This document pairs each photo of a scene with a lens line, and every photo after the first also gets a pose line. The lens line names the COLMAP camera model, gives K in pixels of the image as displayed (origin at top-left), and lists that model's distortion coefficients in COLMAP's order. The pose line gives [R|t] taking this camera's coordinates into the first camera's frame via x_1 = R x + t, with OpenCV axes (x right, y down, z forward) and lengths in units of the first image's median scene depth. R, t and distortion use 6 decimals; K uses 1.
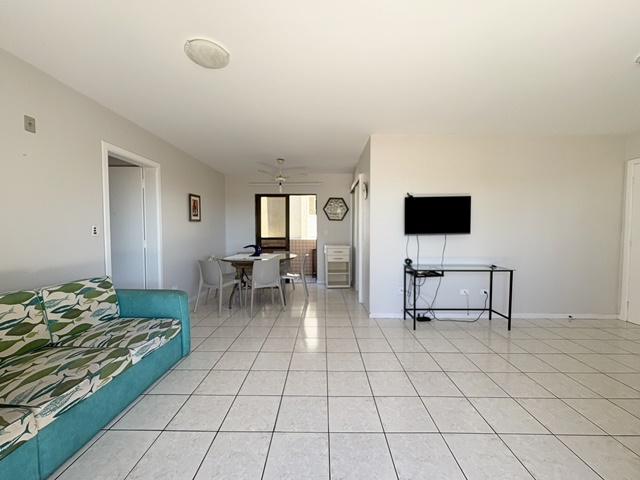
lens RADIAL K [[254.1, 0, 324.6], [0, 254.1, 241.0], [0, 0, 1]] dist [-0.000383, 0.000363]
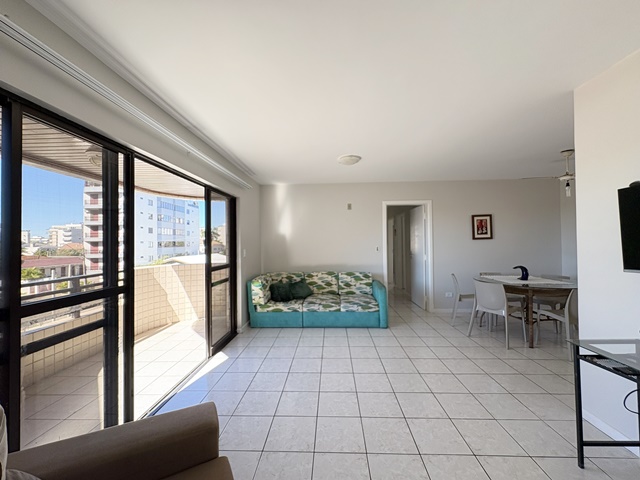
lens RADIAL K [[254.1, 0, 317.6], [0, 254.1, 241.7], [0, 0, 1]] dist [-0.000383, 0.000363]
pose [[-0.036493, -0.005638, -0.999318, 1.285018], [-0.029661, 0.999550, -0.004556, -0.088969], [0.998894, 0.029475, -0.036644, 0.749959]]
